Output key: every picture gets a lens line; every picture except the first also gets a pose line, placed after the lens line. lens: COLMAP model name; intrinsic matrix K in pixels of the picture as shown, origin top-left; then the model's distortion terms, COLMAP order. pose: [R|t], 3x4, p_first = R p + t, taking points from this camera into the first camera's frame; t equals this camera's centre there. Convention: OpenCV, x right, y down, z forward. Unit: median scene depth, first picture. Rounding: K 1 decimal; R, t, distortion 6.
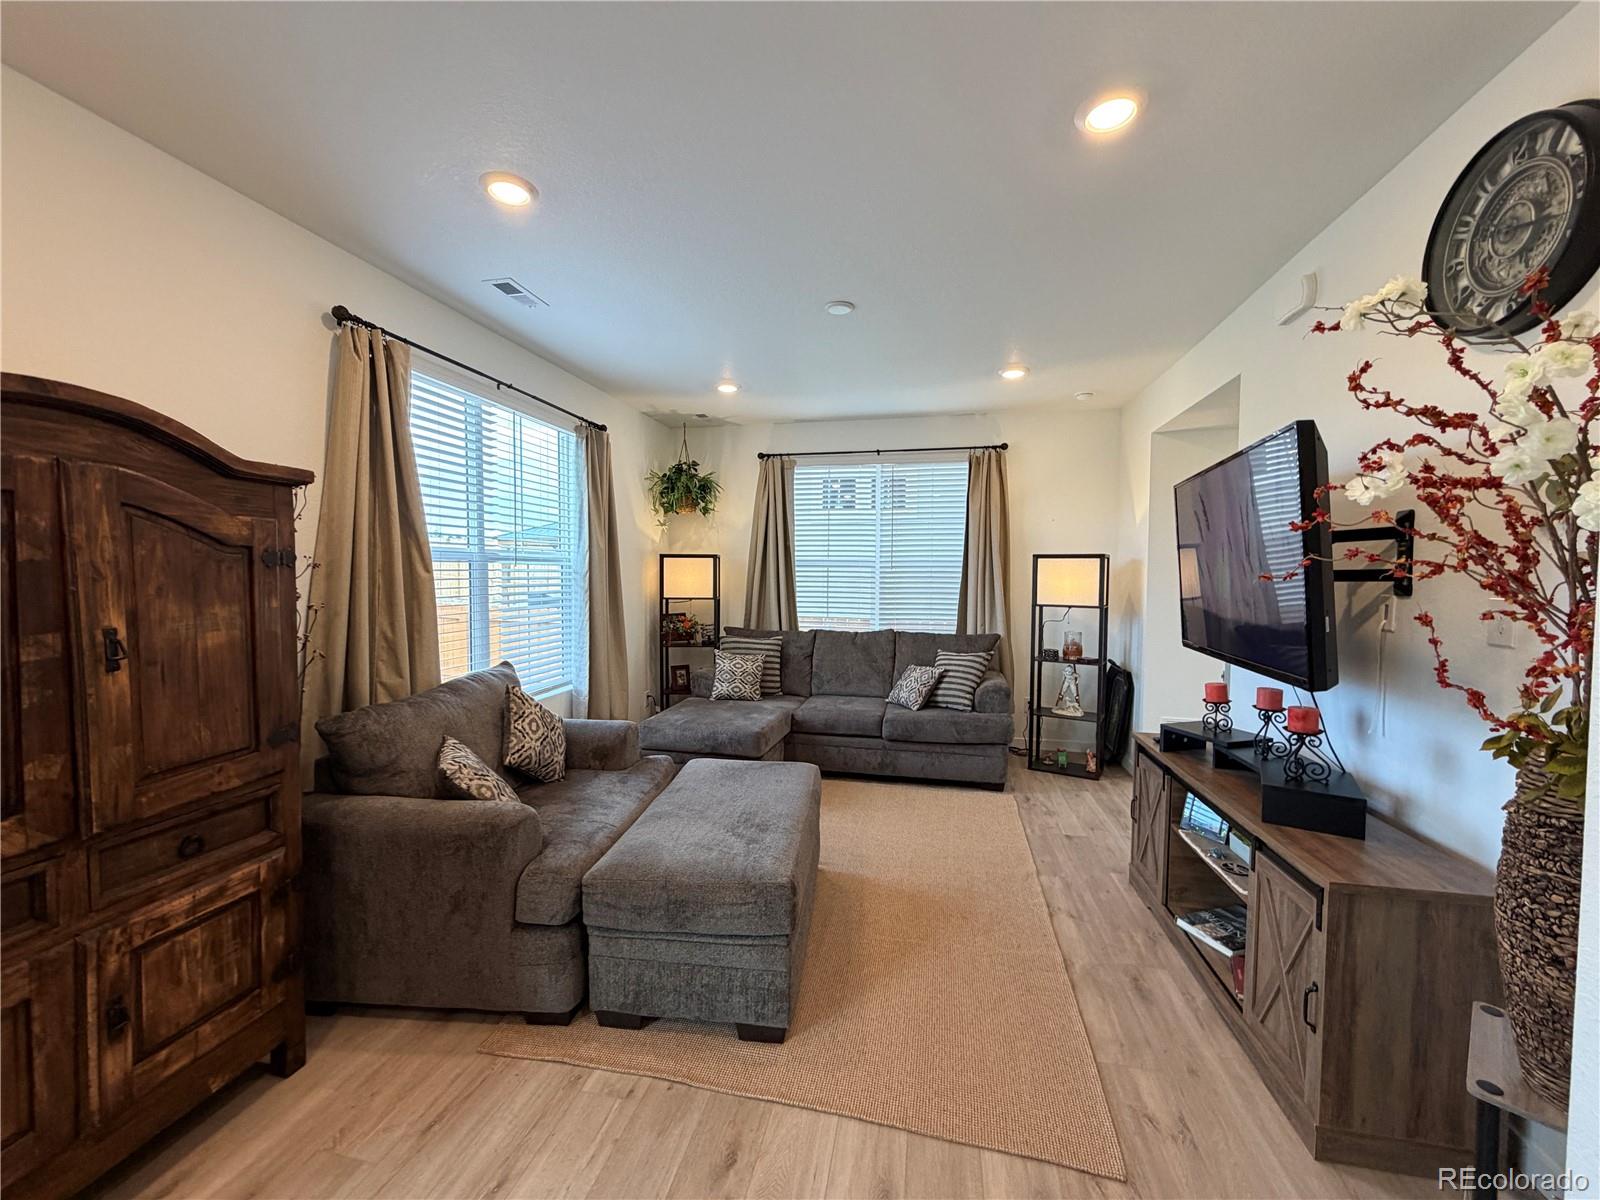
lens RADIAL K [[637.0, 0, 797.6], [0, 637.0, 603.5], [0, 0, 1]] dist [0.002049, 0.000033]
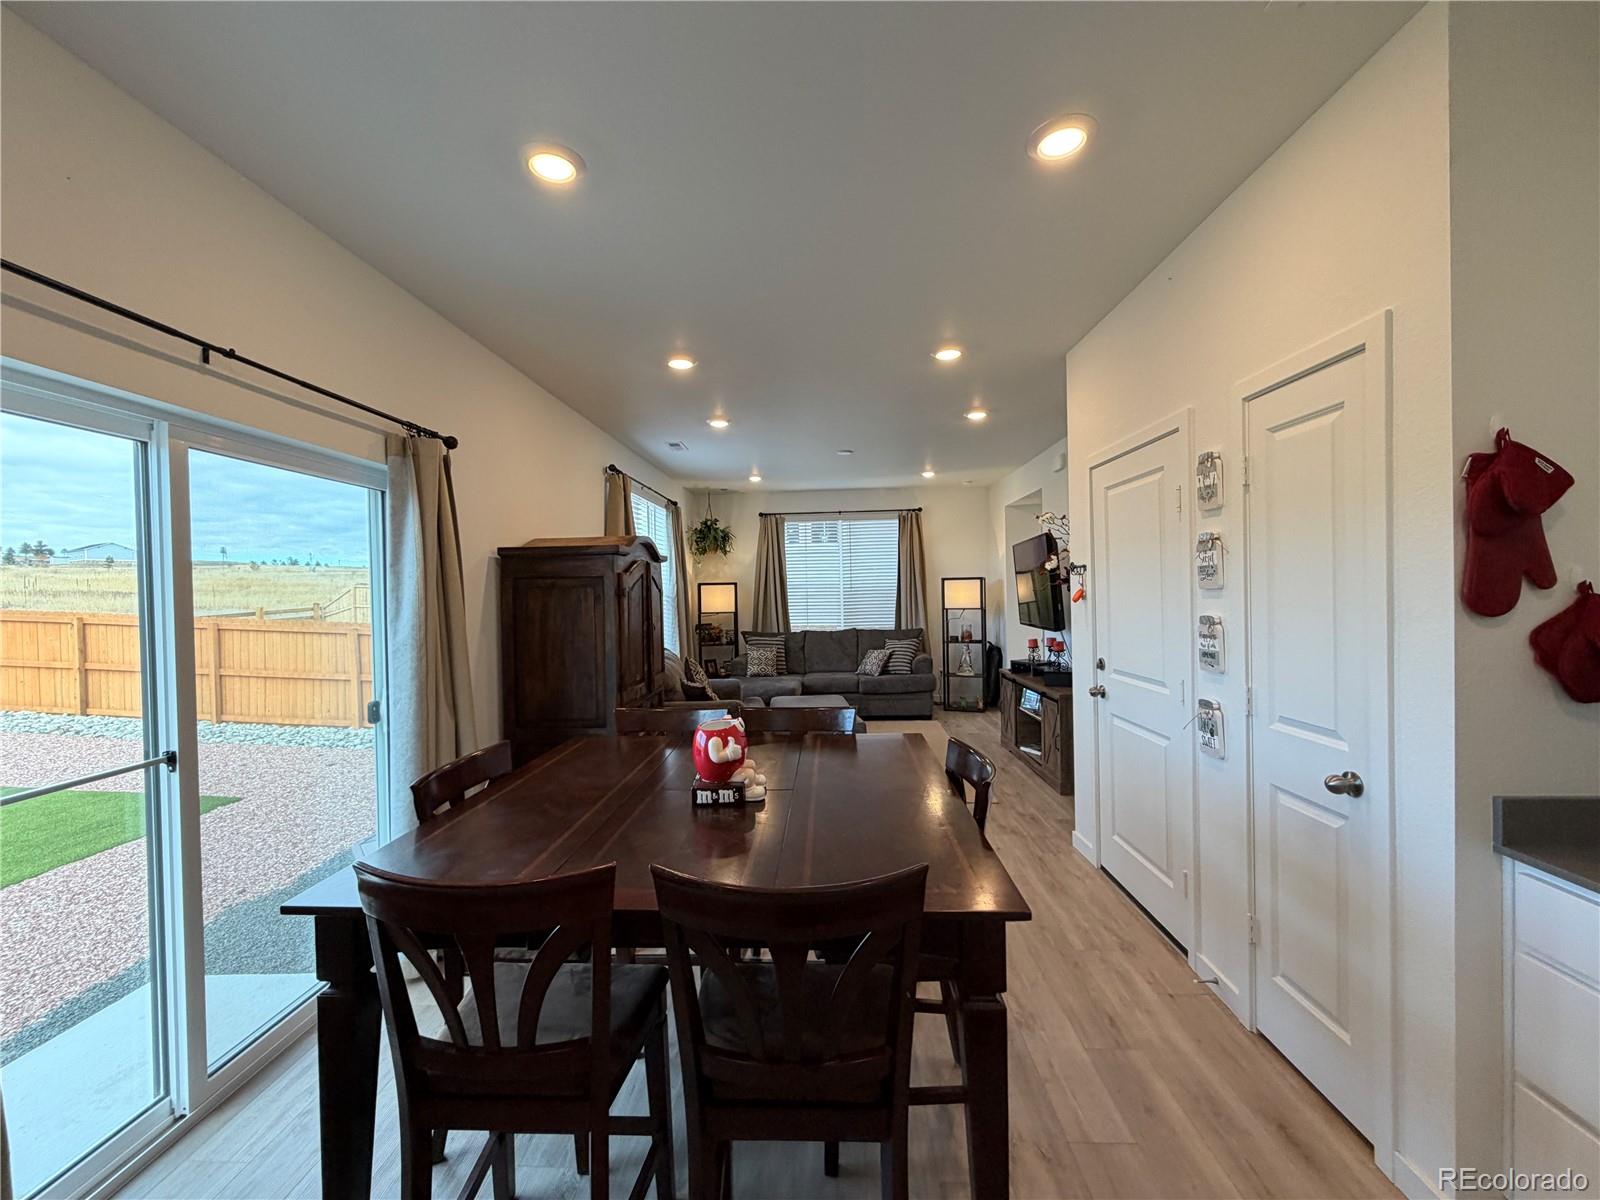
lens RADIAL K [[637.0, 0, 798.8], [0, 637.0, 605.7], [0, 0, 1]] dist [0.002049, 0.000033]
pose [[0.985807, -0.032539, 0.164698, -0.249272], [0.036697, 0.999078, -0.022266, 0.016722], [-0.163821, 0.027994, 0.986093, -0.521932]]
